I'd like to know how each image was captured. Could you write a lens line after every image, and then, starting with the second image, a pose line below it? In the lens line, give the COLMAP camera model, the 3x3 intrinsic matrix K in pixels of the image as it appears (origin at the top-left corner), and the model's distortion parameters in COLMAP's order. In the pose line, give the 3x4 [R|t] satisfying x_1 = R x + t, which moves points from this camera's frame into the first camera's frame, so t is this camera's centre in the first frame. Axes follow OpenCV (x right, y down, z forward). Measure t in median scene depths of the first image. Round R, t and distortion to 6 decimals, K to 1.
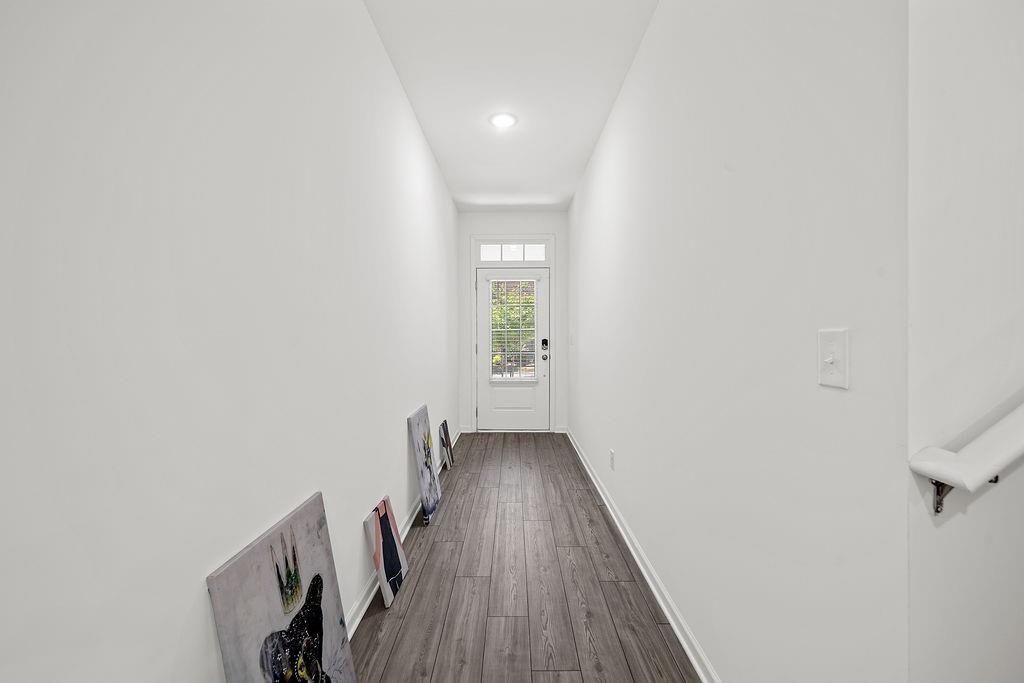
lens RADIAL K [[411.1, 0, 512.0], [0, 411.1, 341.5], [0, 0, 1]] dist [0.000150, -0.000013]
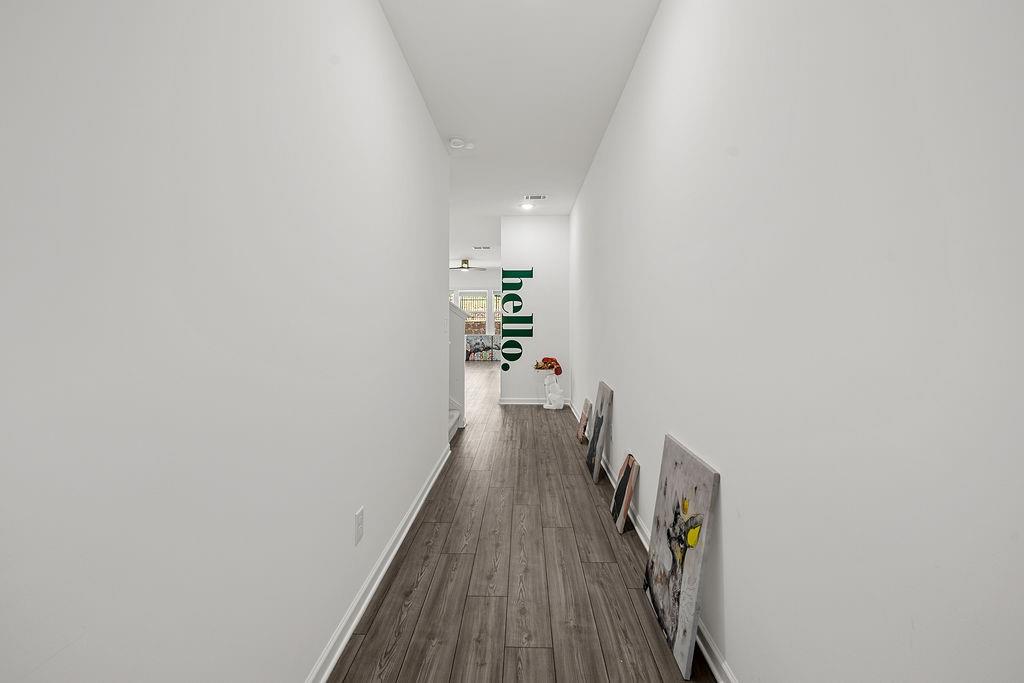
lens RADIAL K [[411.1, 0, 512.0], [0, 411.1, 341.5], [0, 0, 1]] dist [0.000150, -0.000013]
pose [[-0.999683, 0.001296, 0.025157, 0.003934], [0.003087, 0.997452, 0.071275, -0.031160], [-0.025001, 0.071330, -0.997139, 1.980754]]
